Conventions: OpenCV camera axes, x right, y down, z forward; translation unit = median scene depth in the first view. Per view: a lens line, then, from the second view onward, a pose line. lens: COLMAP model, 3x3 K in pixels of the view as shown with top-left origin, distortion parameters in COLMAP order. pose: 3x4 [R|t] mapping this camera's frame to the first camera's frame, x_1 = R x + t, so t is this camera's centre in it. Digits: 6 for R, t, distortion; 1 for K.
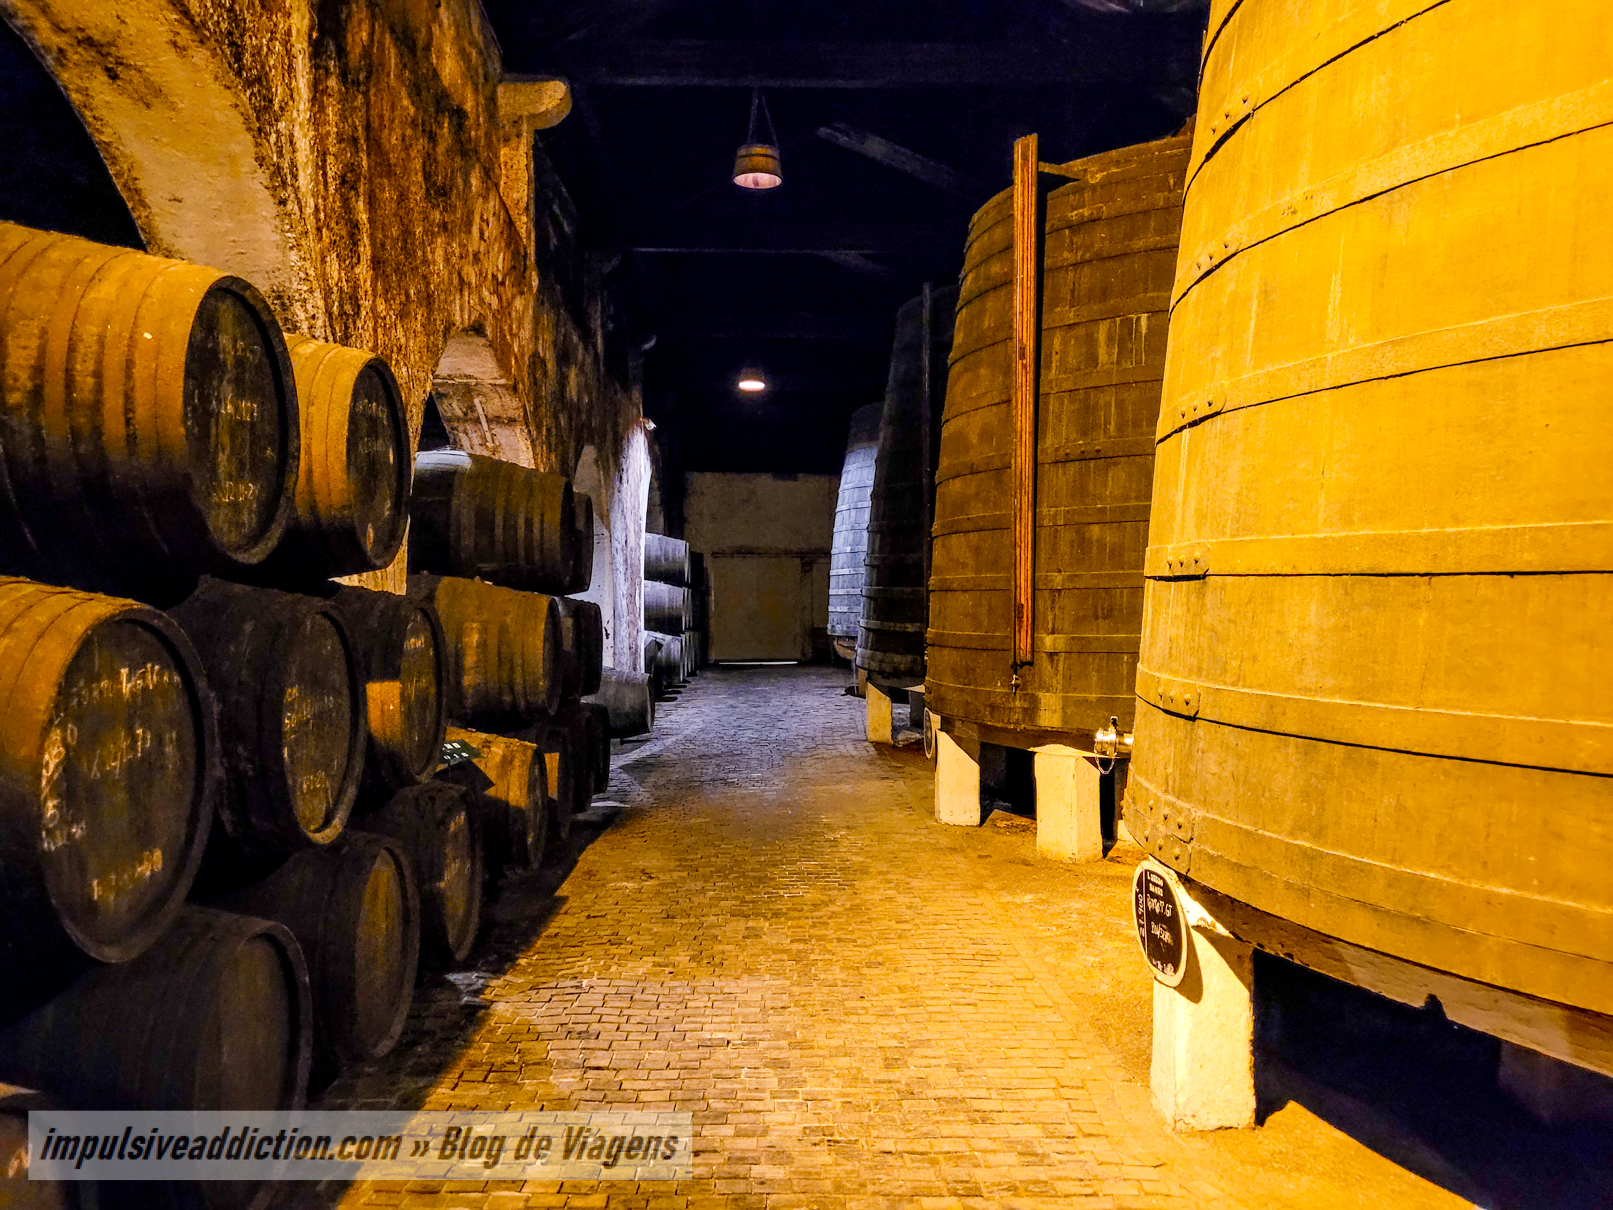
lens RADIAL K [[1224.2, 0, 813.6], [0, 1224.2, 640.3], [0, 0, 1]] dist [0.000246, -0.000192]
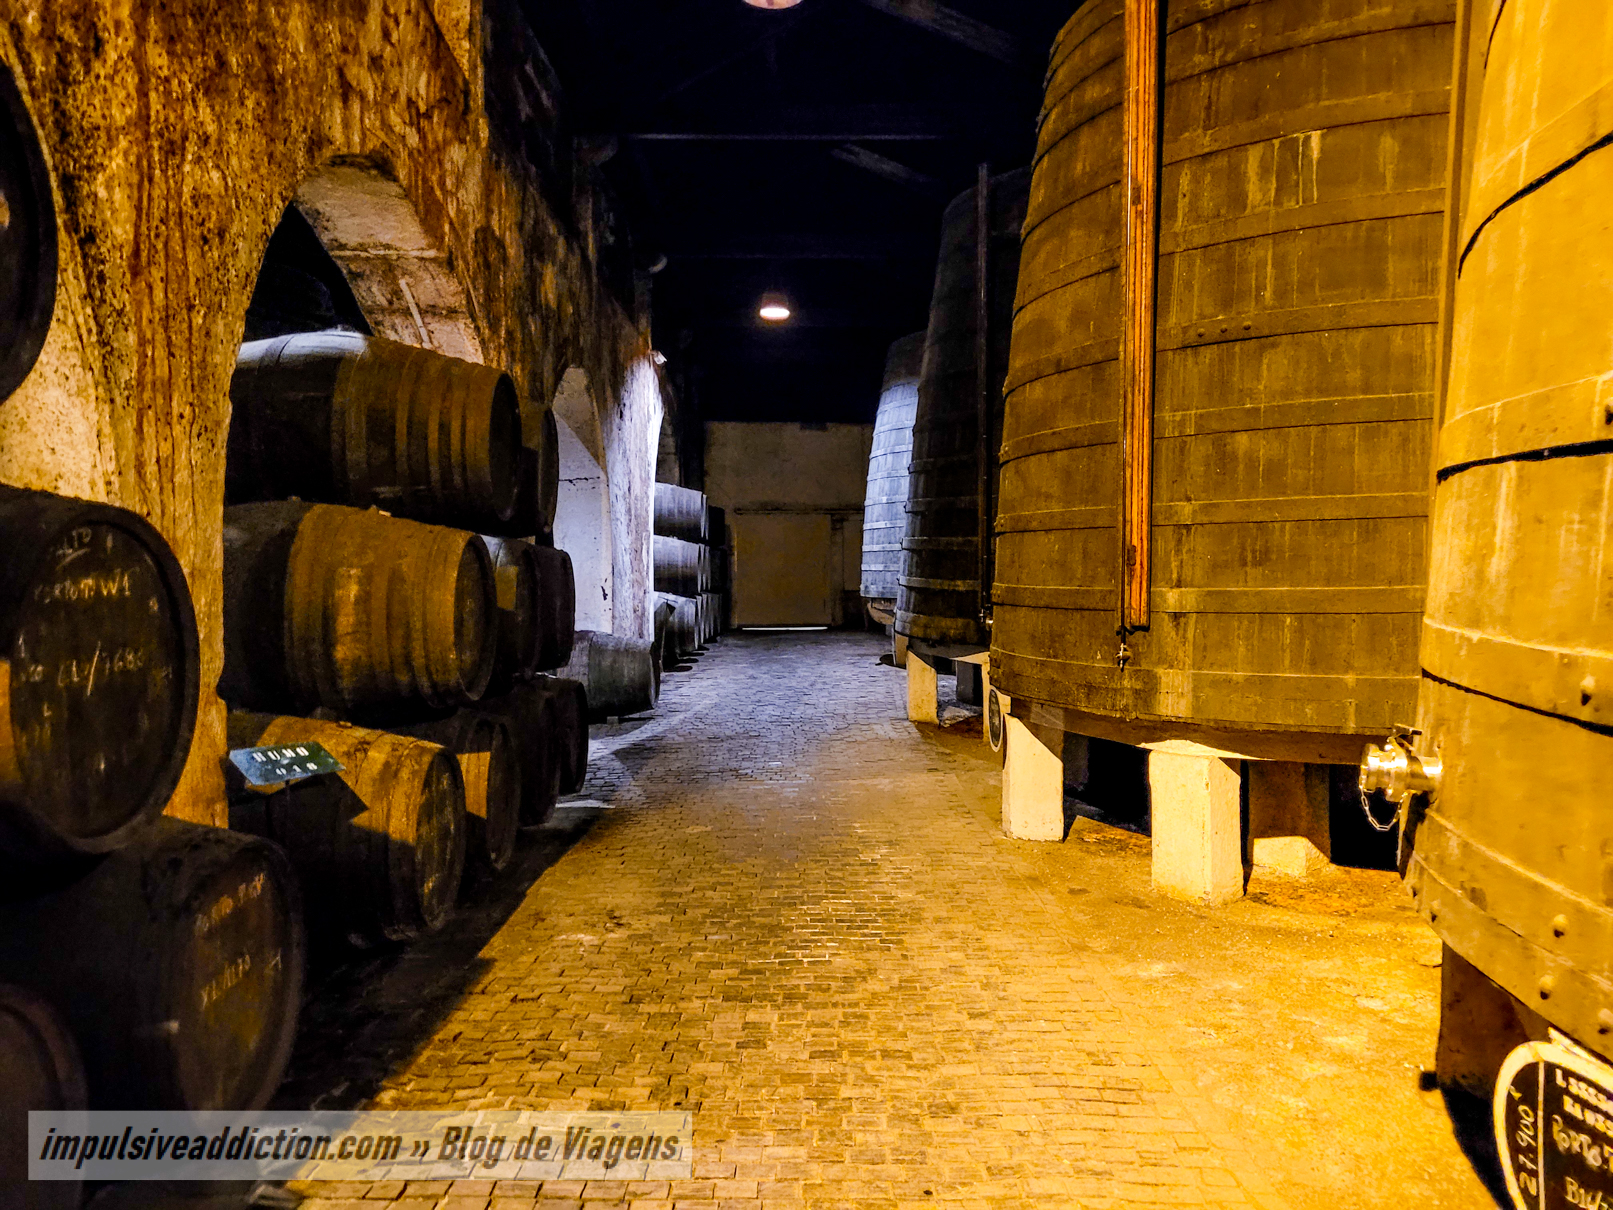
lens RADIAL K [[1224.2, 0, 813.6], [0, 1224.2, 640.3], [0, 0, 1]] dist [0.000246, -0.000192]
pose [[0.999680, 0.000824, -0.025267, -0.000456], [-0.000119, 0.999610, 0.027918, 0.005878], [0.025281, -0.027906, 0.999291, 0.270003]]
